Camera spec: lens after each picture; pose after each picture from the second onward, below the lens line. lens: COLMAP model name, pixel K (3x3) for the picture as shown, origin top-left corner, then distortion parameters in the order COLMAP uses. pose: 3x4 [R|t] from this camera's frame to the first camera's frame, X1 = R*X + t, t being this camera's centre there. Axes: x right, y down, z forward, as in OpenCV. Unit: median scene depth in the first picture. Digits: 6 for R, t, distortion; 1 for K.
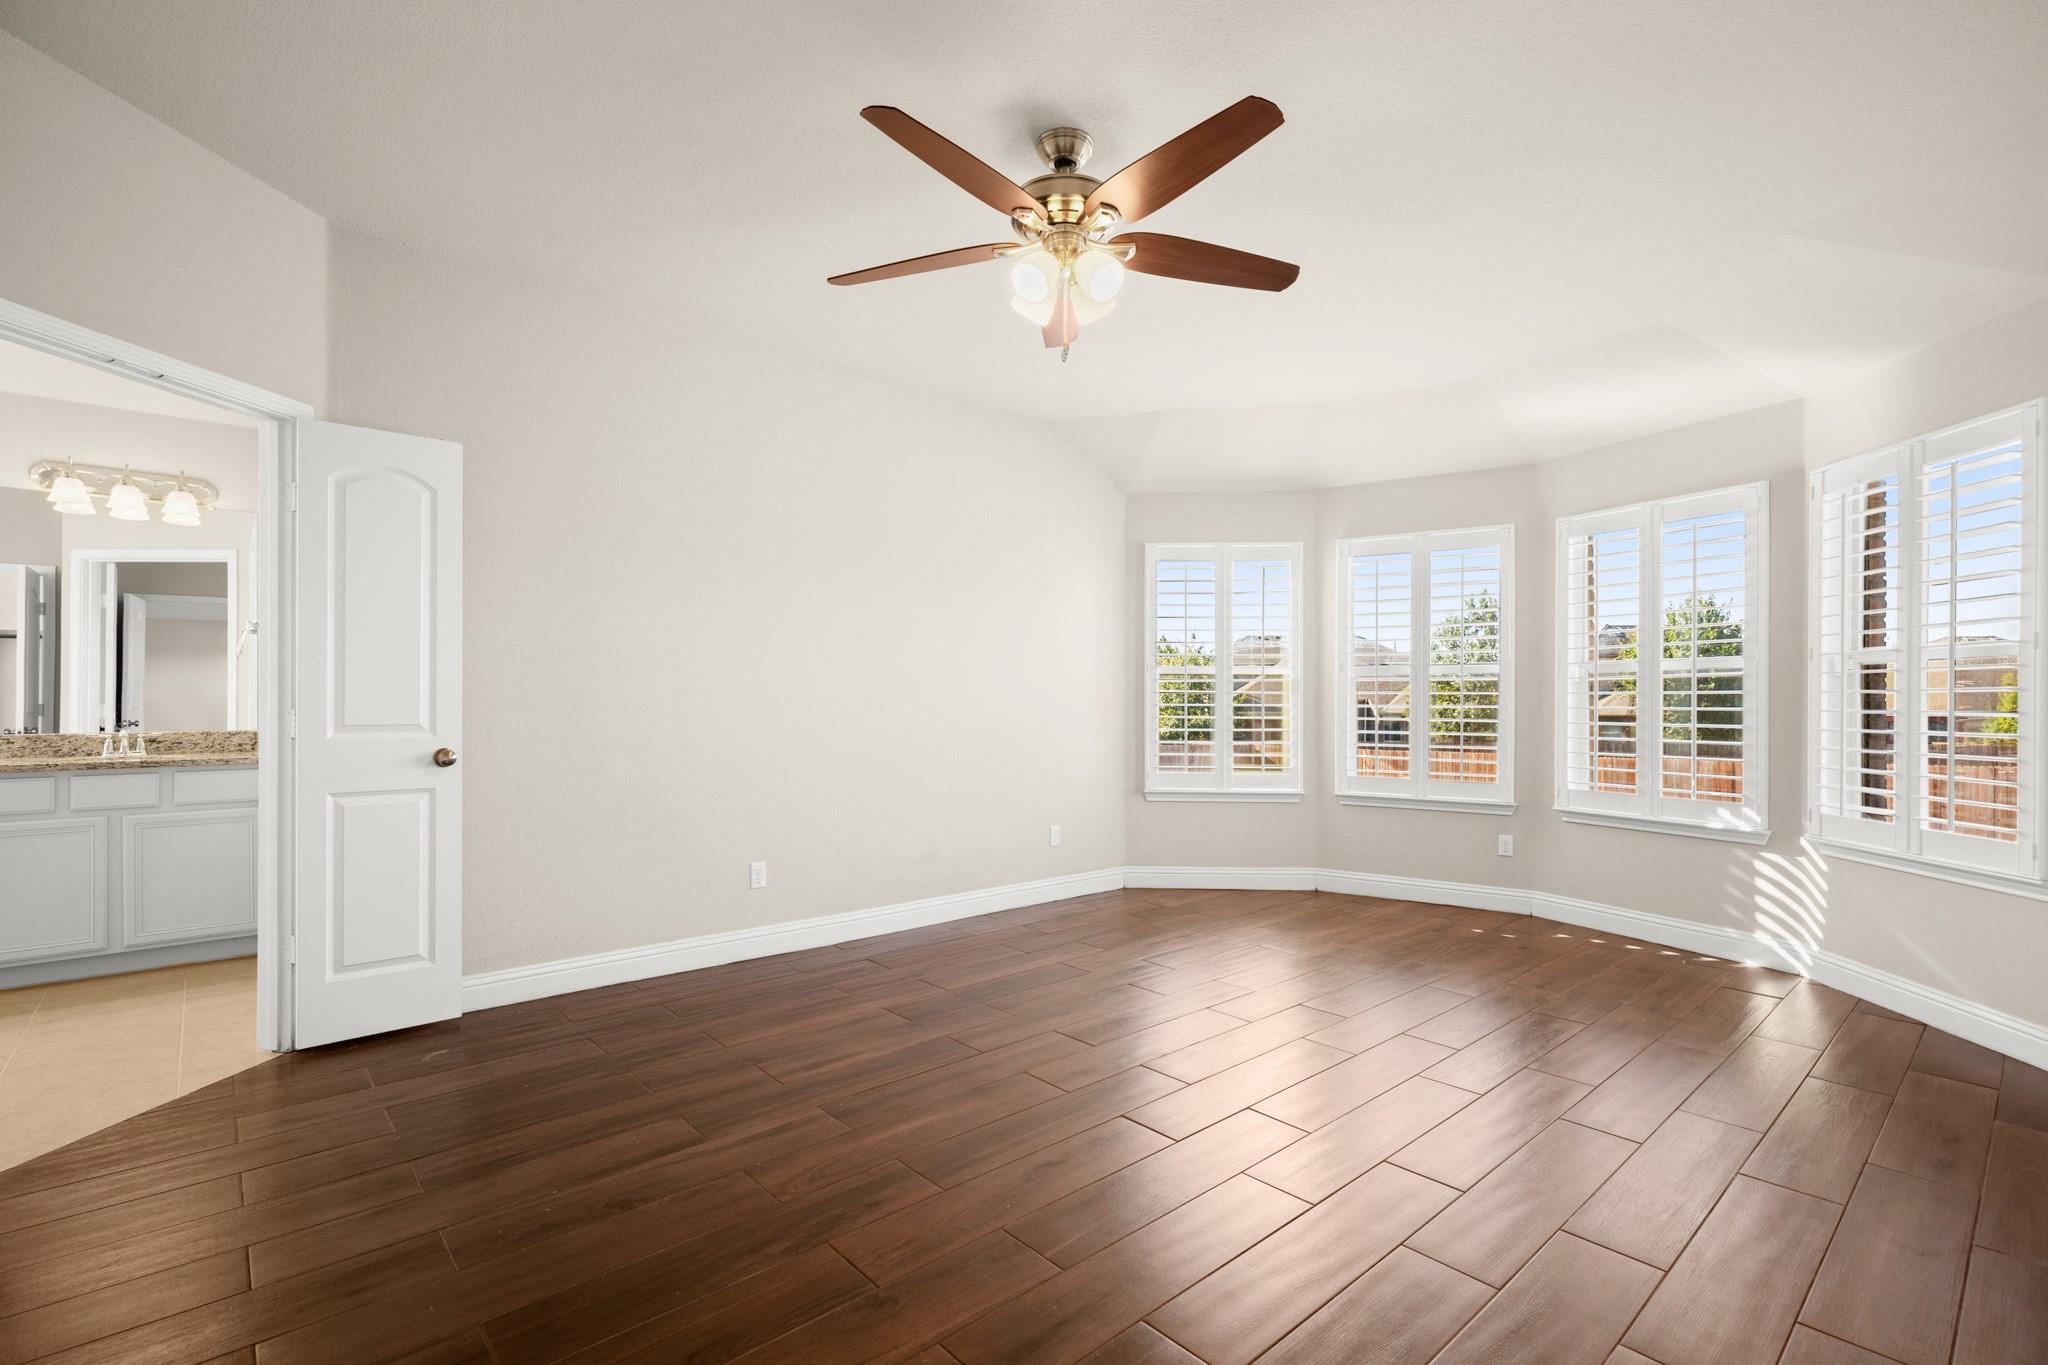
lens RADIAL K [[931.6, 0, 1063.4], [0, 931.6, 695.6], [0, 0, 1]] dist [0.003911, -0.001552]
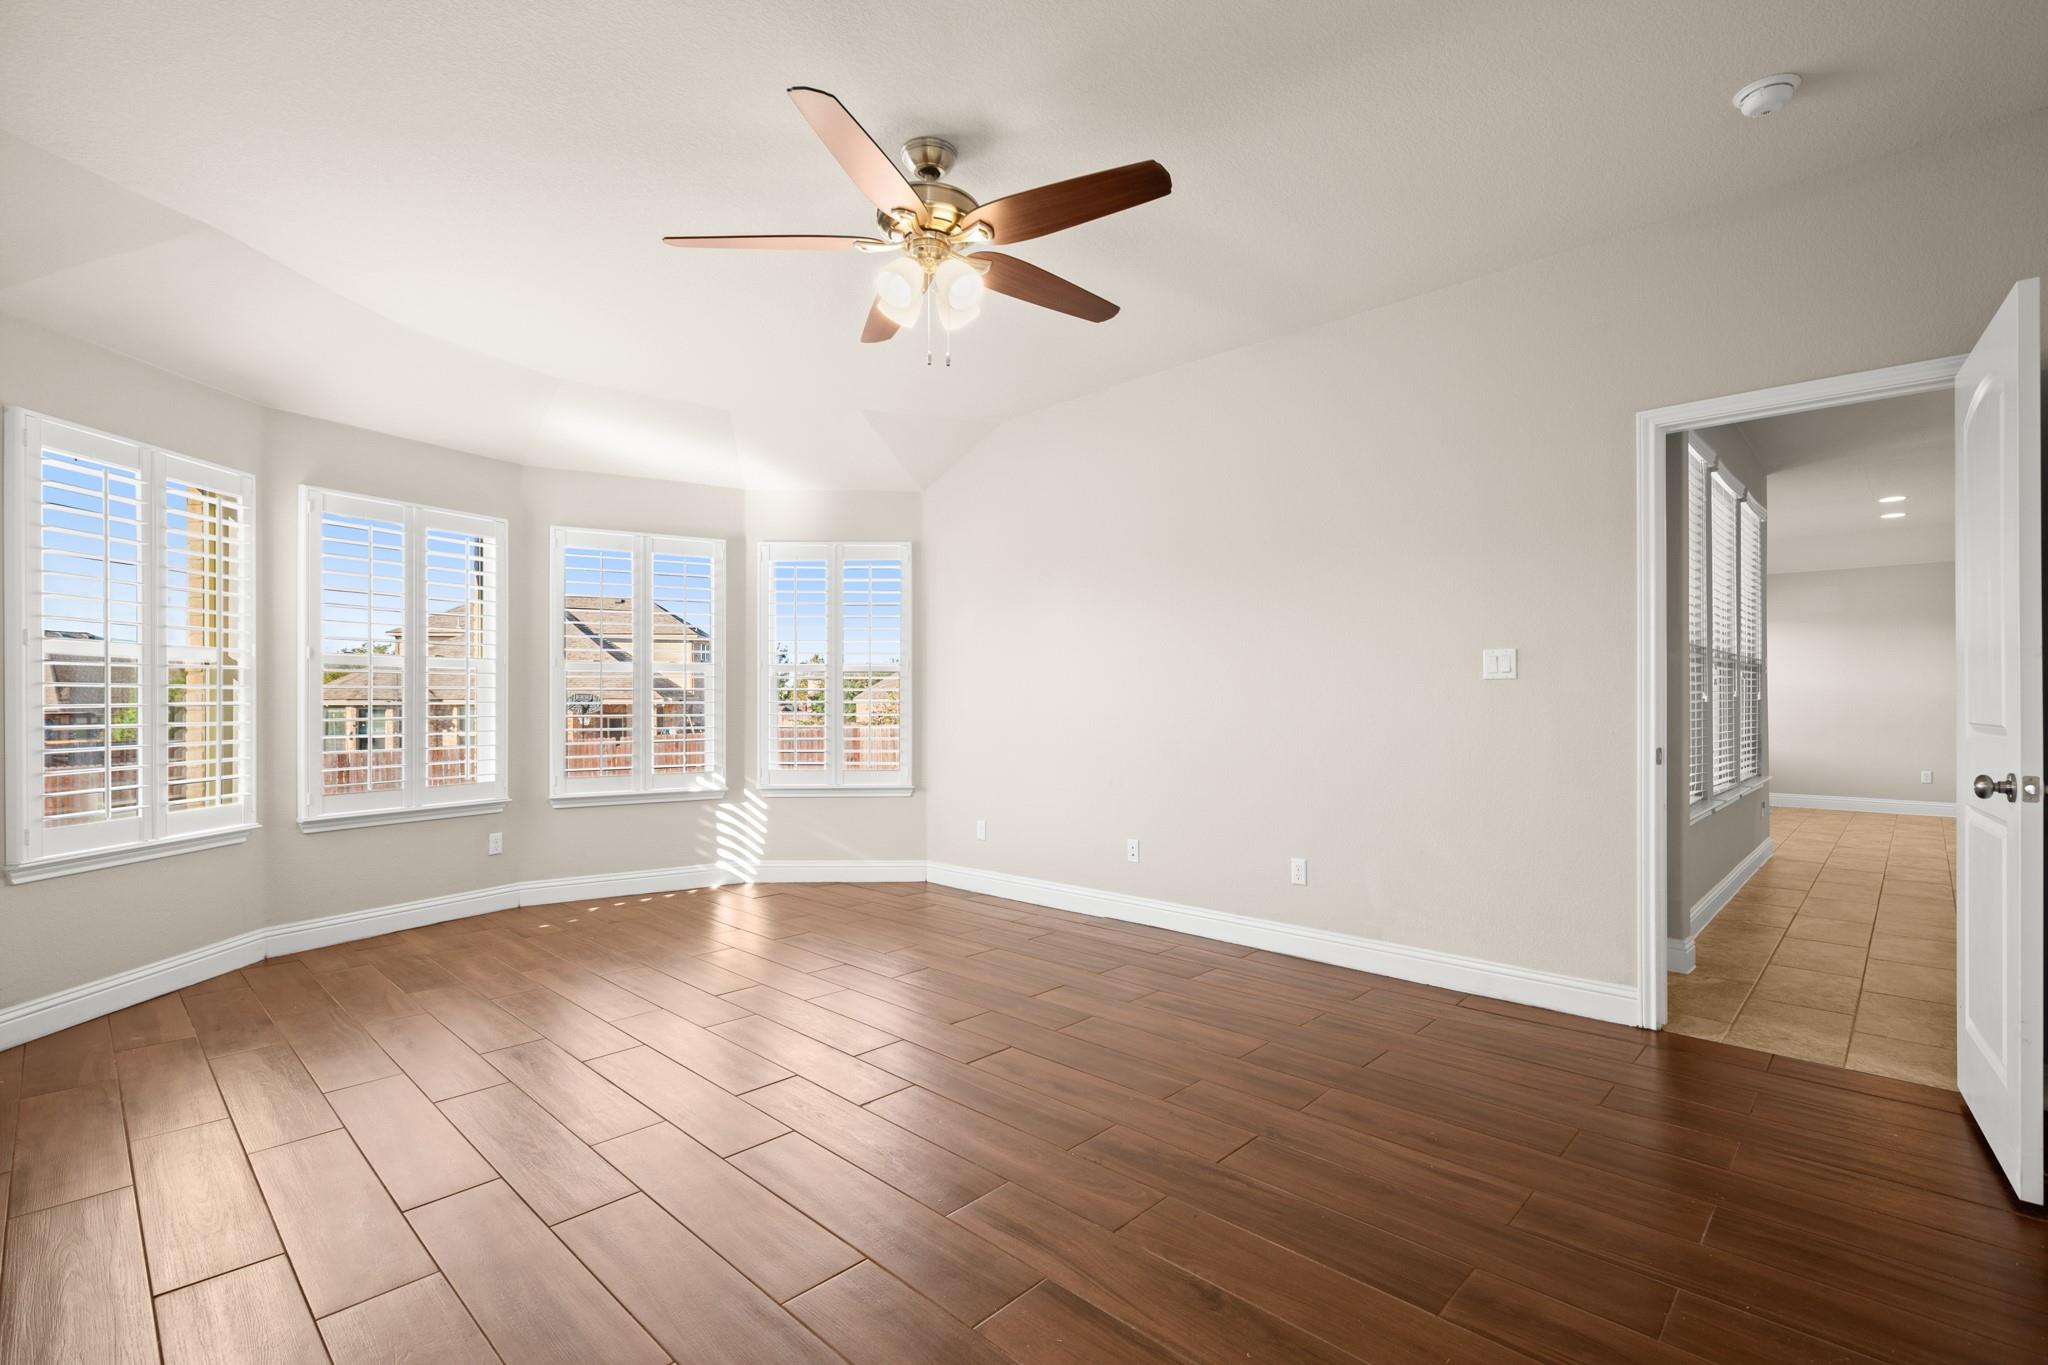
lens RADIAL K [[931.6, 0, 1022.3], [0, 931.6, 688.3], [0, 0, 1]] dist [0.003911, -0.001552]
pose [[-0.056837, 0.004893, 0.998371, -0.674622], [-0.003638, 0.999980, -0.005108, -0.000371], [-0.998377, -0.003923, -0.056819, 0.628602]]
